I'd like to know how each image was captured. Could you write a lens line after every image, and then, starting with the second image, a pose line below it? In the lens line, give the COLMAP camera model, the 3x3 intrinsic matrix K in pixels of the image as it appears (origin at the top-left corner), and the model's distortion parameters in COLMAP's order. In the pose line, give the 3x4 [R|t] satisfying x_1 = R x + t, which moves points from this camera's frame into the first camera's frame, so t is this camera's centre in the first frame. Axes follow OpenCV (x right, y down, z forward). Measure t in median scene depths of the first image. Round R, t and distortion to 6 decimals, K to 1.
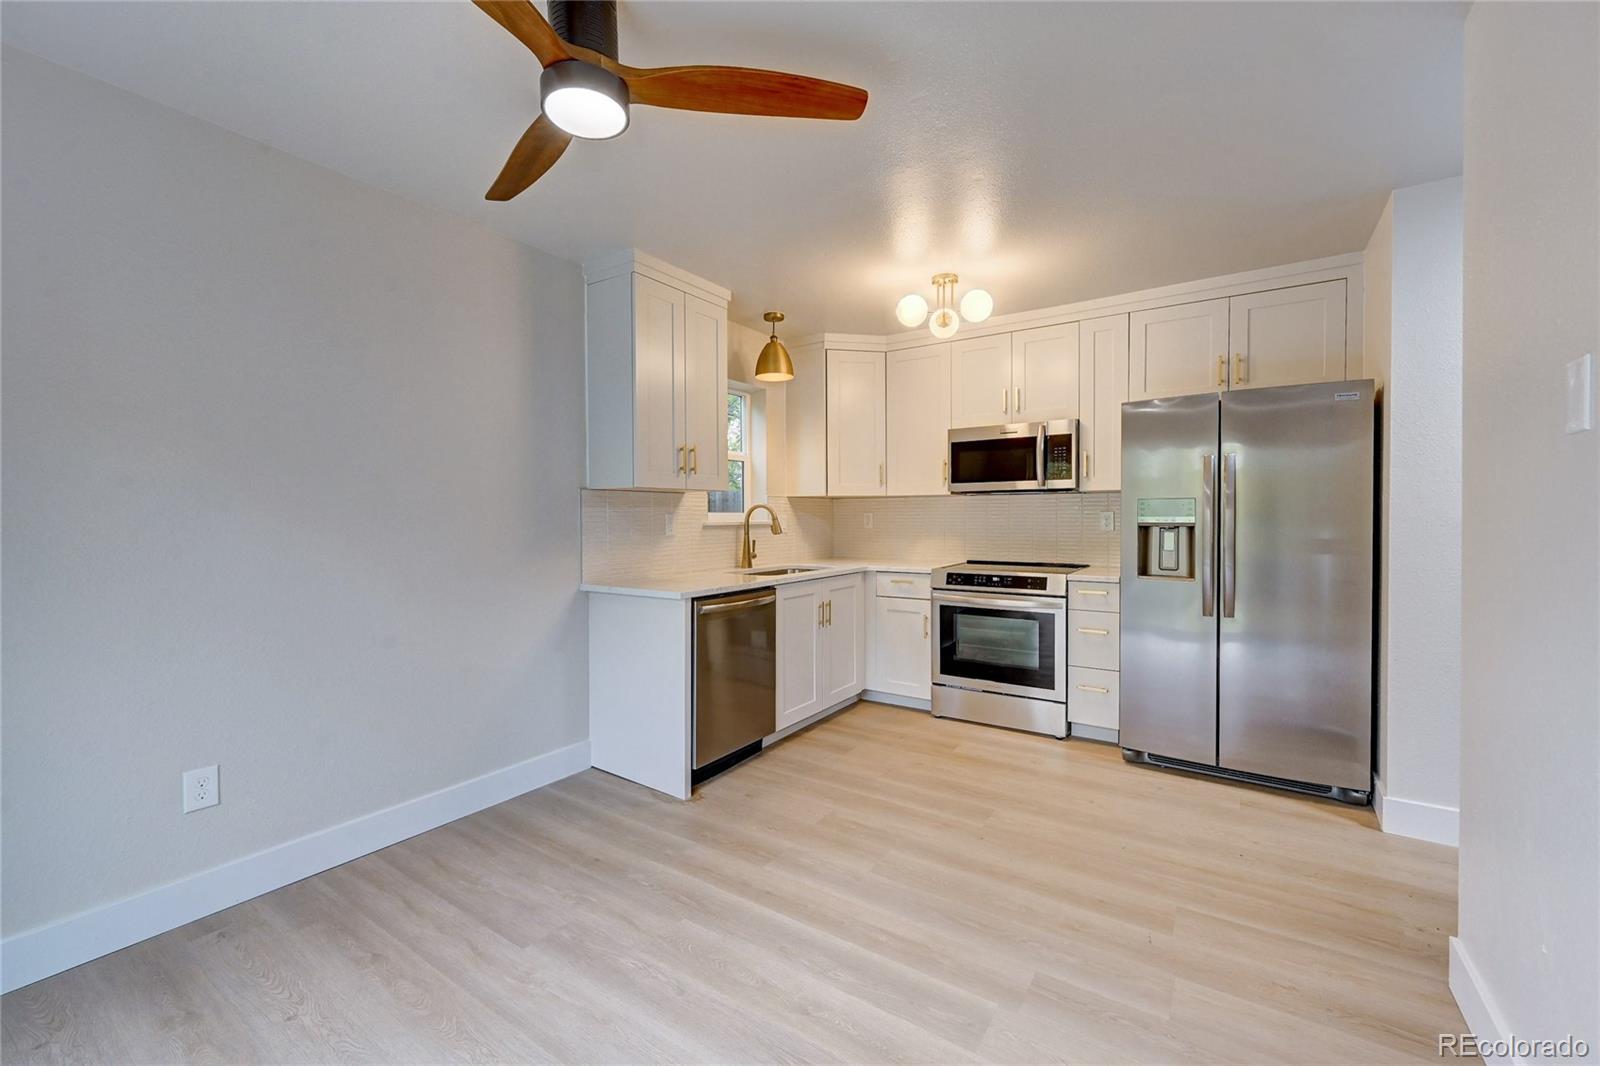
lens RADIAL K [[644.7, 0, 798.5], [0, 644.7, 528.4], [0, 0, 1]] dist [-0.000441, -0.000106]
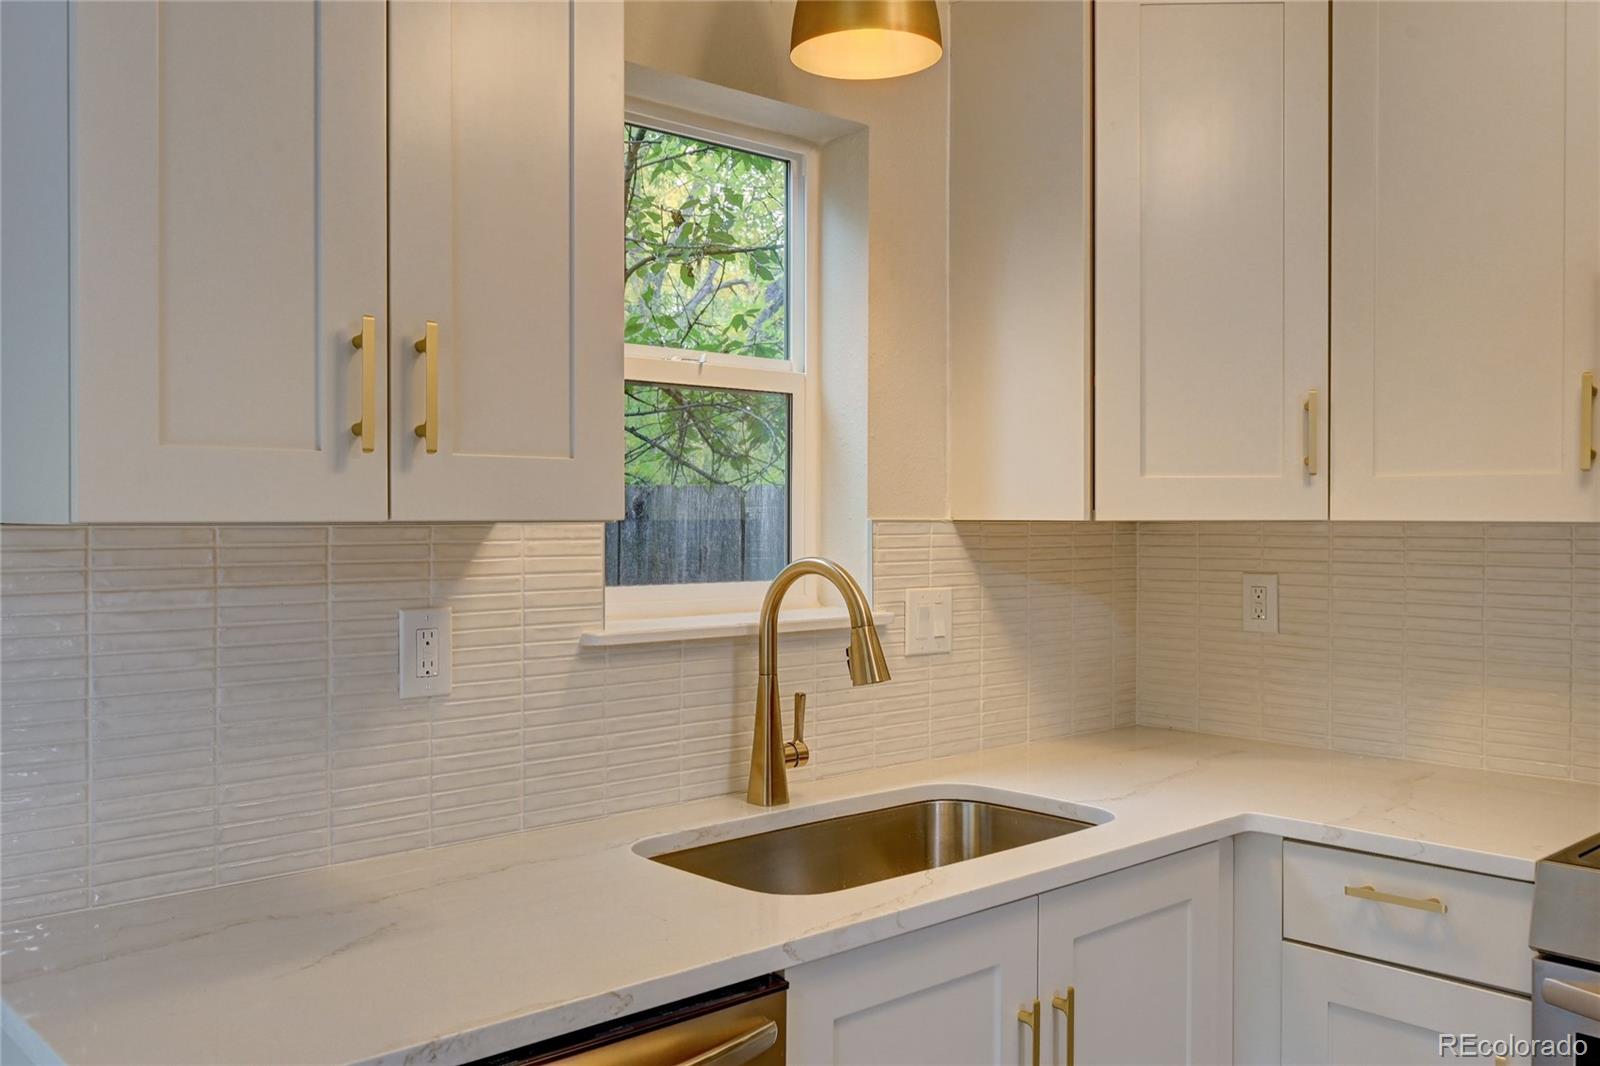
lens RADIAL K [[1439.7, 0, 805.6], [0, 1439.7, 571.6], [0, 0, 1]] dist [-0.009069, -0.096167]
pose [[0.977858, 0.006540, -0.209166, 0.057112], [-0.002930, 0.999841, 0.017566, -0.042519], [0.209248, -0.016564, 0.977722, 0.435267]]
